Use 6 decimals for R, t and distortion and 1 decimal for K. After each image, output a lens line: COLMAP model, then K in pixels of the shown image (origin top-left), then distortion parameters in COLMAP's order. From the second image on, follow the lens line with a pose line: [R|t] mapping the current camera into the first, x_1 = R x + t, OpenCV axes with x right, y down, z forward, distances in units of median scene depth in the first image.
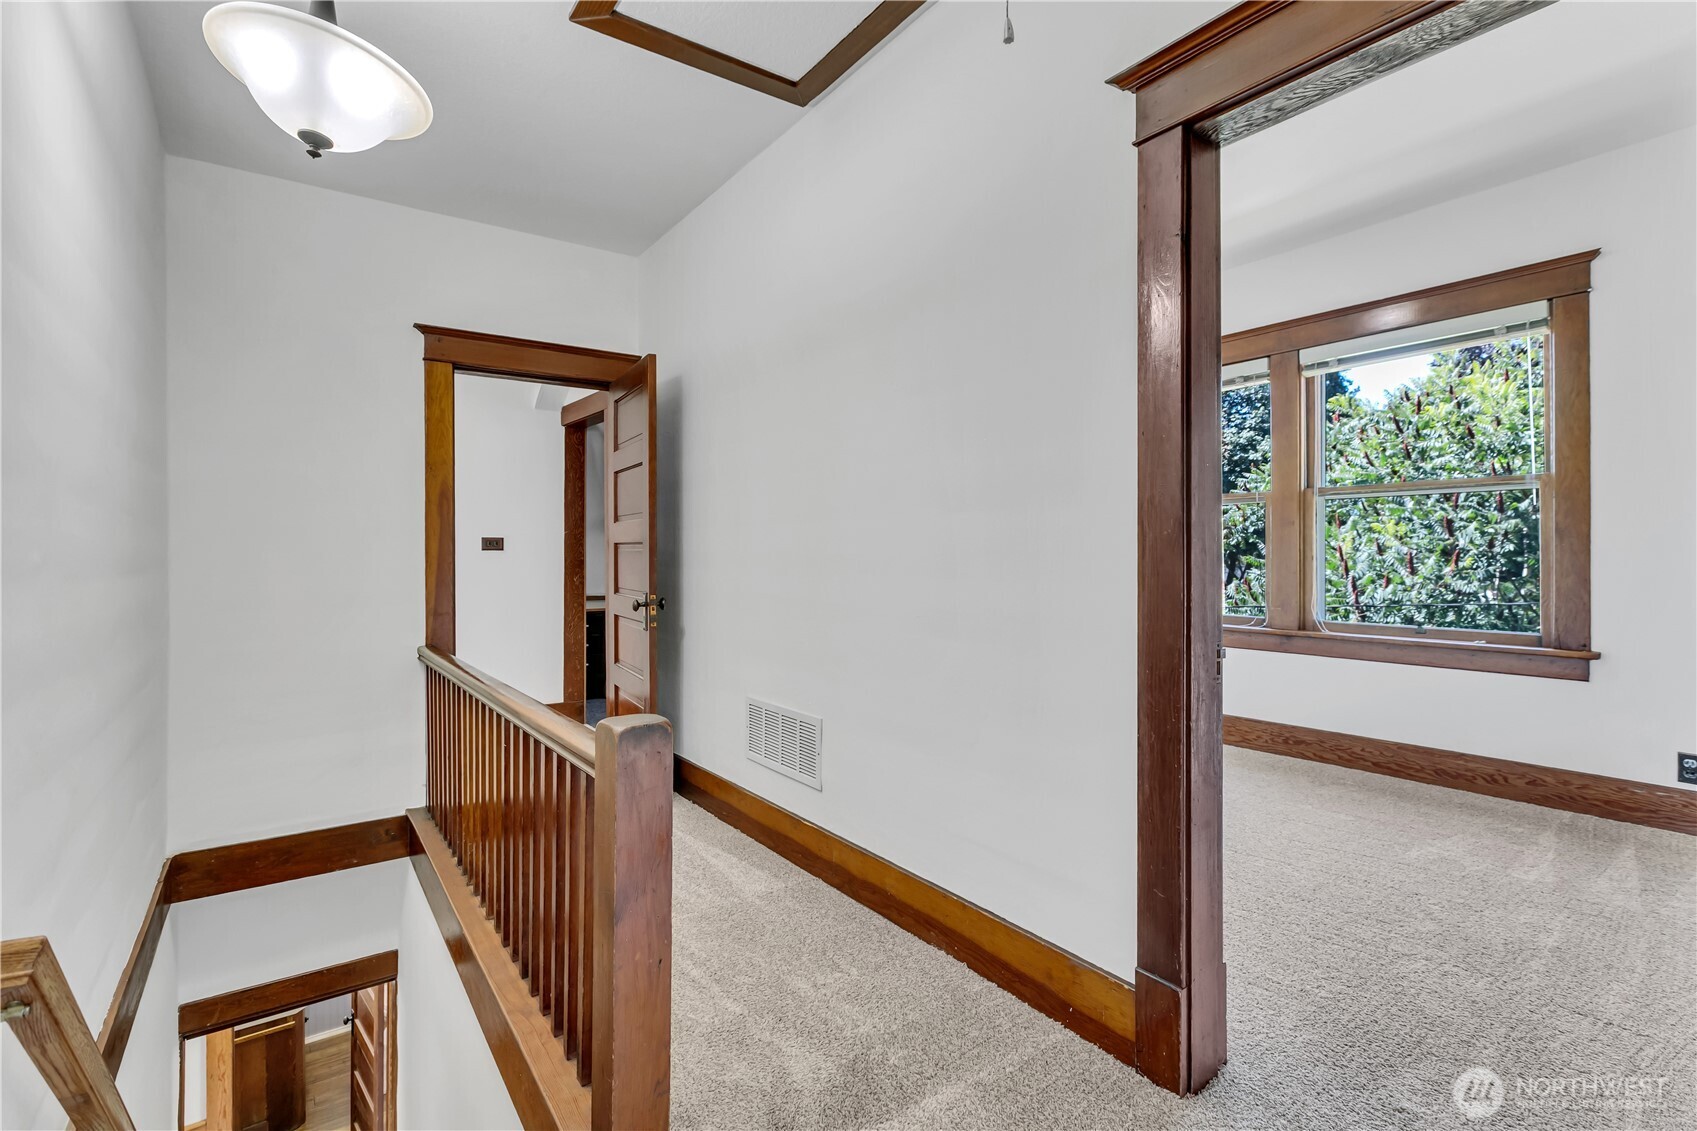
lens RADIAL K [[824.9, 0, 812.2], [0, 824.9, 574.0], [0, 0, 1]] dist [-0.003376, -0.001739]
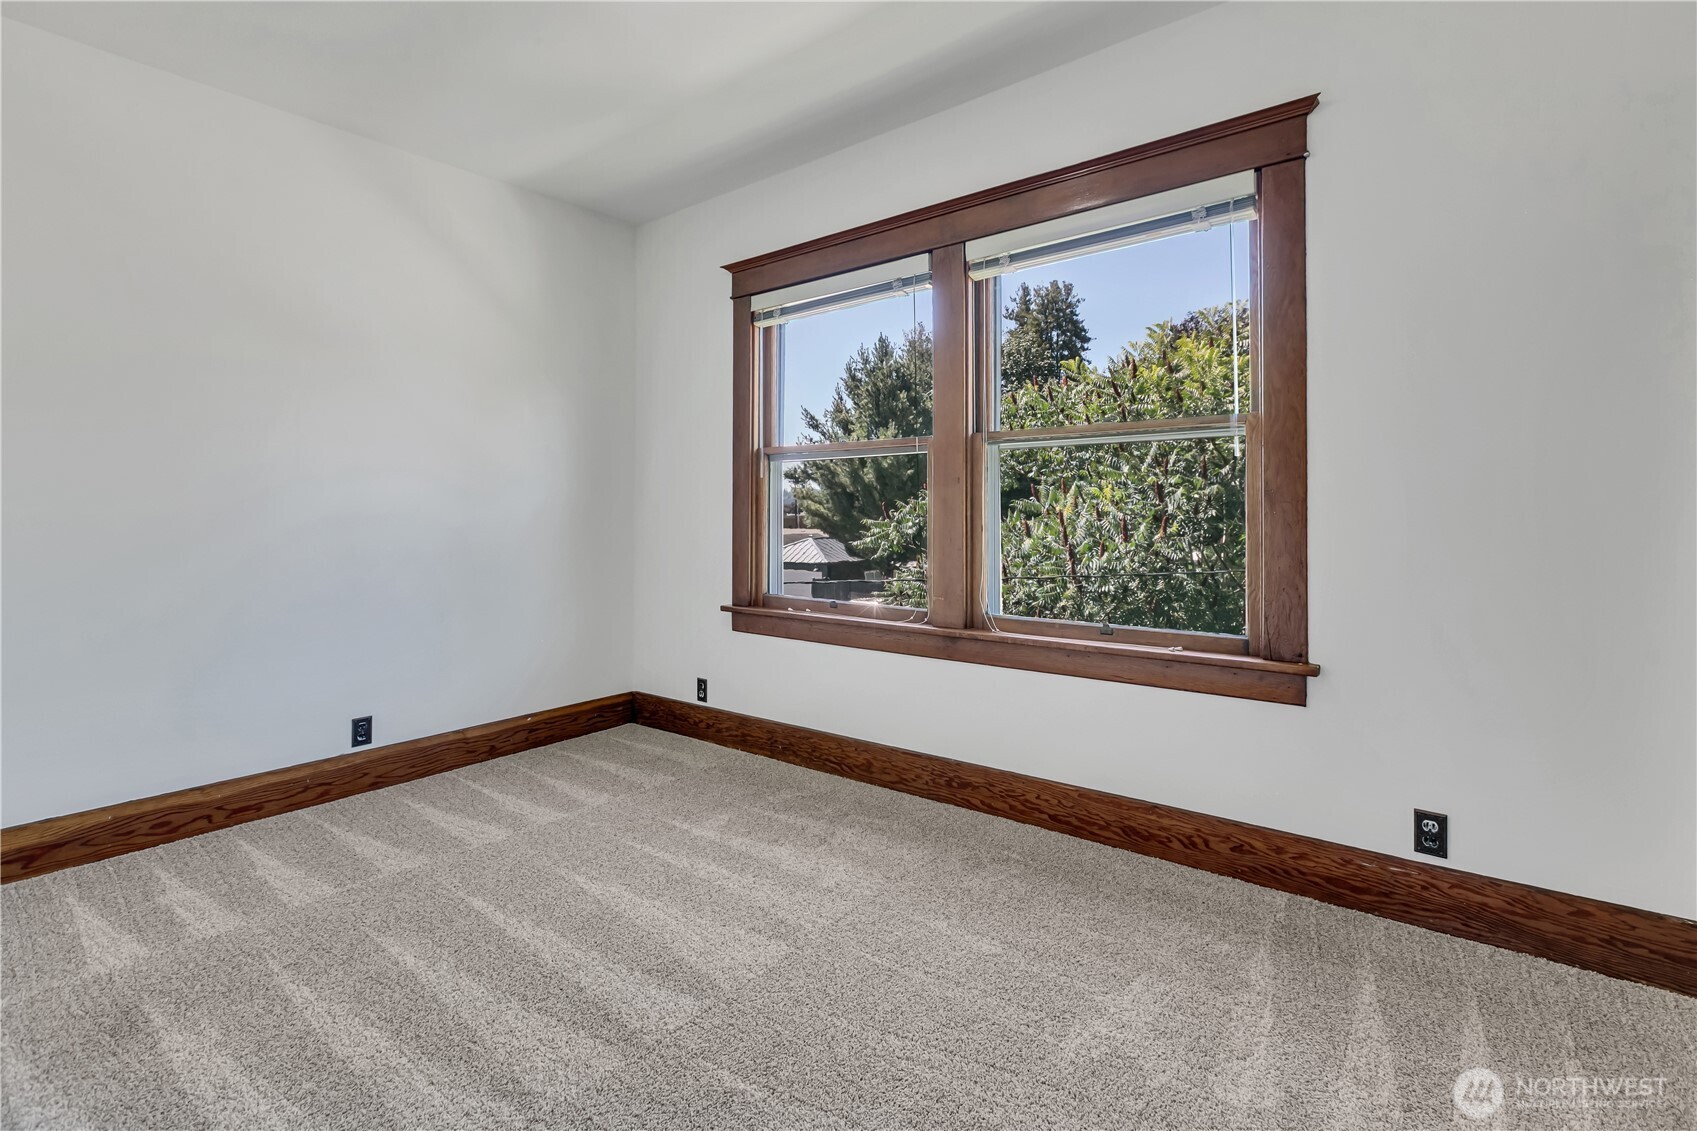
lens RADIAL K [[786.5, 0, 849.6], [0, 786.5, 539.9], [0, 0, 1]] dist [-0.000162, 0.000352]
pose [[0.963558, -0.006114, 0.267430, 0.179410], [0.004669, 0.999971, 0.006039, -0.008399], [-0.267459, -0.004570, 0.963558, 0.209974]]
